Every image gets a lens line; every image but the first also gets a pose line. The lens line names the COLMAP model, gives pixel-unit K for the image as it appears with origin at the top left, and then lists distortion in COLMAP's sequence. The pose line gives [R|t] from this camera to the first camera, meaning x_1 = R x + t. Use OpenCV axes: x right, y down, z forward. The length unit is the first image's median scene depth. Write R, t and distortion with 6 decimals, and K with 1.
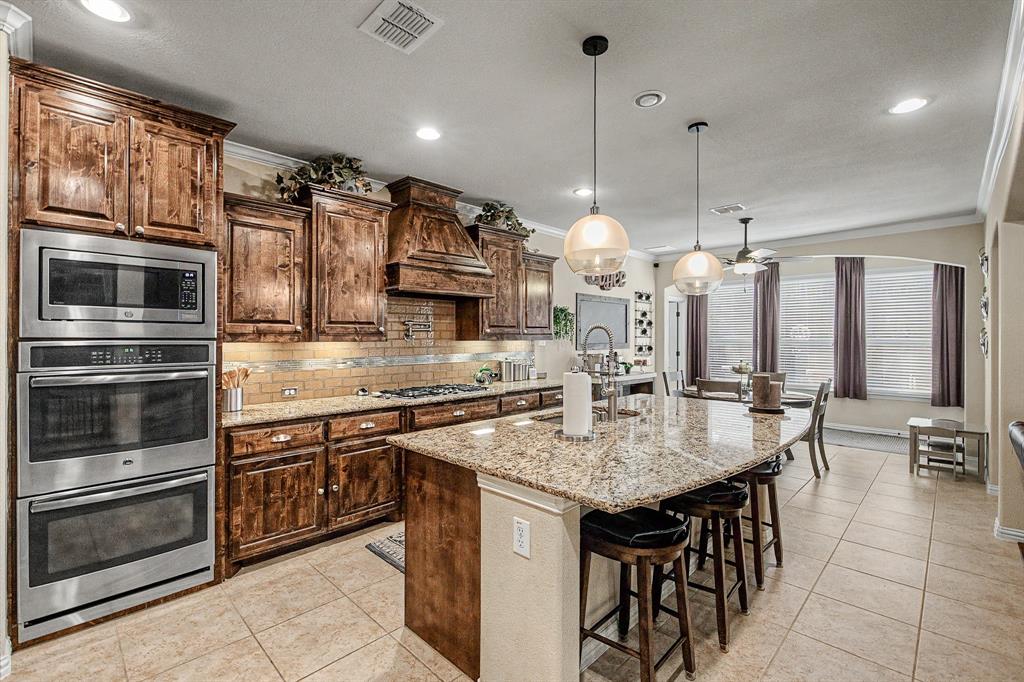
lens RADIAL K [[454.4, 0, 512.2], [0, 454.4, 336.3], [0, 0, 1]] dist [-0.000183, 0.000009]
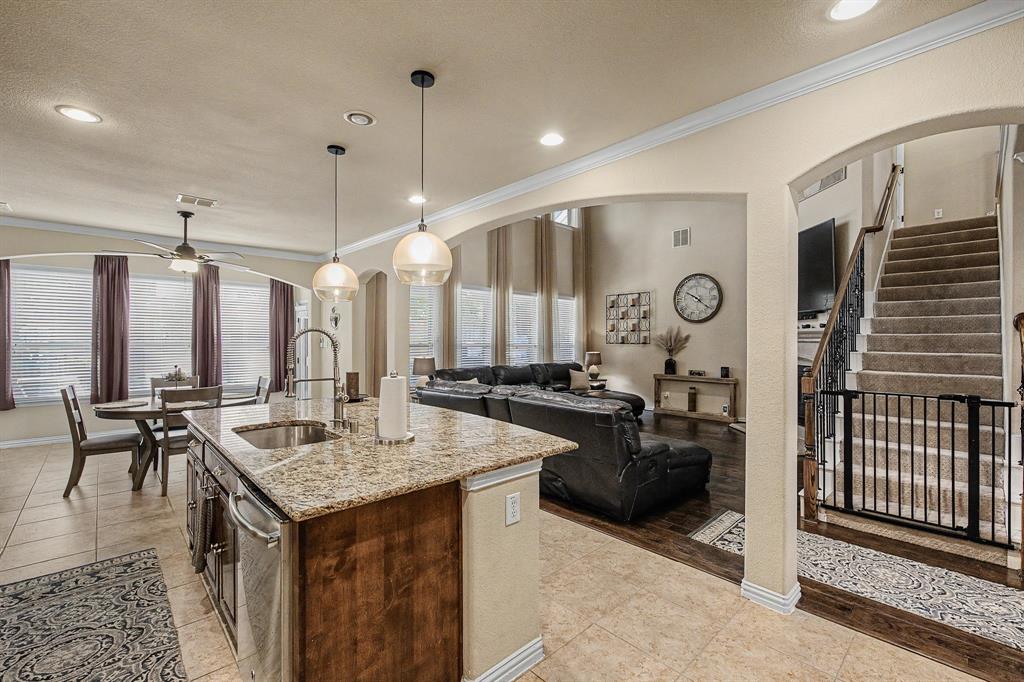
lens RADIAL K [[448.3, 0, 521.0], [0, 448.3, 337.8], [0, 0, 1]] dist [-0.012097, -0.000022]
pose [[0.047844, -0.001506, 0.998854, -0.430761], [0.004677, 0.999988, 0.001283, -0.004049], [-0.998844, 0.004610, 0.047850, 0.342556]]
